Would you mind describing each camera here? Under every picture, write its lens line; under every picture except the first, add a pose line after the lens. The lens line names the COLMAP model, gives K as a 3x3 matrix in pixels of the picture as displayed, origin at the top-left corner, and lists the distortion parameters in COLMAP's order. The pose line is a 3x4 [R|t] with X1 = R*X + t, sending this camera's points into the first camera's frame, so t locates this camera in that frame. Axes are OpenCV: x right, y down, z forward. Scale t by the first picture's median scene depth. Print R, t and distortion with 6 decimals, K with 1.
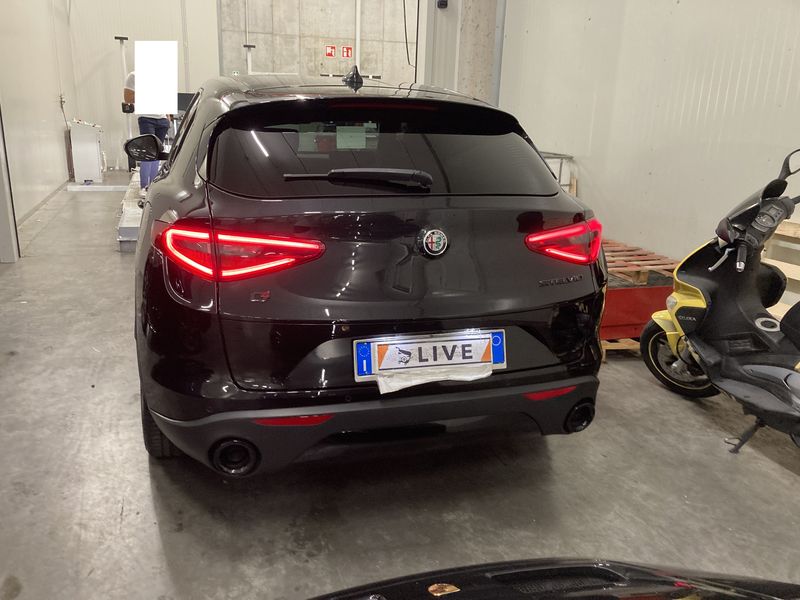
lens RADIAL K [[652.4, 0, 390.5], [0, 652.4, 298.4], [0, 0, 1]] dist [0.025703, 0.002449]
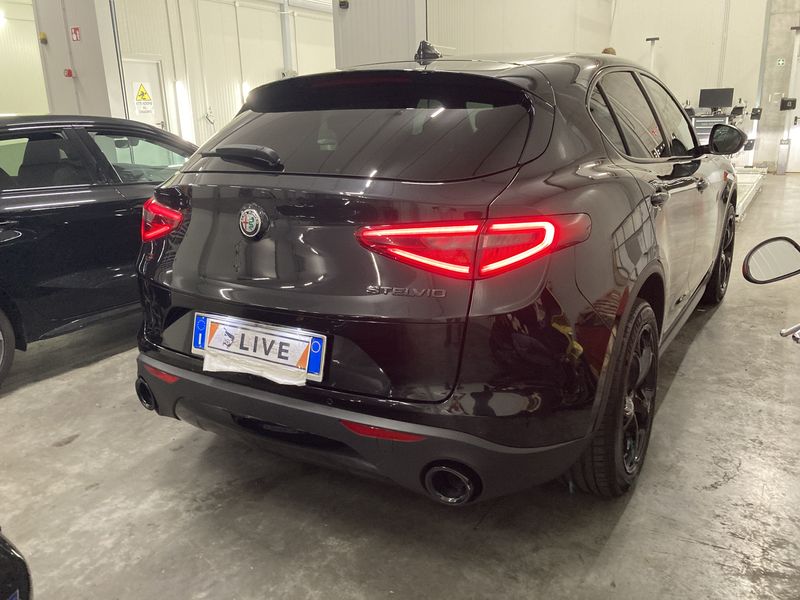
lens RADIAL K [[644.4, 0, 401.8], [0, 644.4, 301.2], [0, 0, 1]] dist [0.059098, -0.077102]
pose [[0.665936, 0.158364, -0.729006, 0.839548], [-0.158860, 0.984899, 0.068836, -0.069226], [0.728898, 0.069969, 0.681037, 0.510658]]
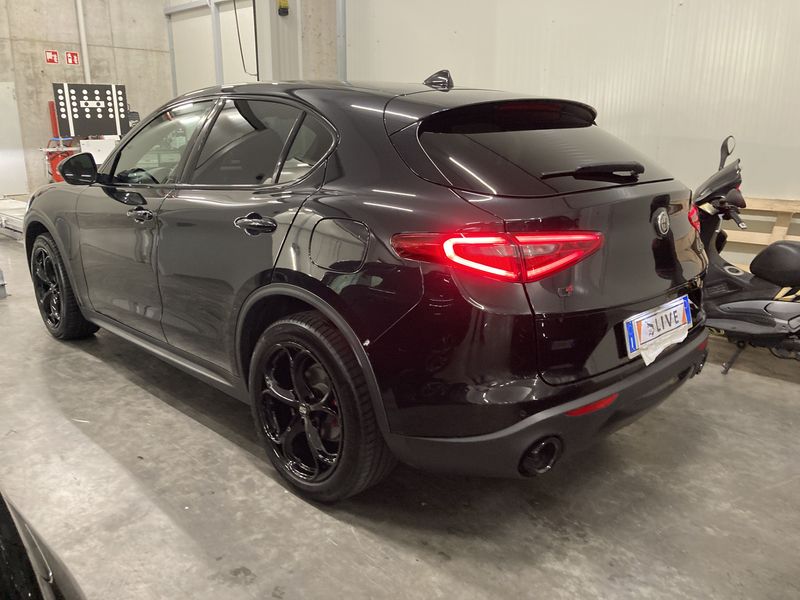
lens RADIAL K [[644.4, 0, 401.8], [0, 644.4, 301.2], [0, 0, 1]] dist [0.059098, -0.077102]
pose [[0.881281, -0.148942, 0.448510, -0.803224], [0.153150, 0.987831, 0.027115, -0.049875], [-0.447090, 0.044793, 0.893367, 0.193891]]
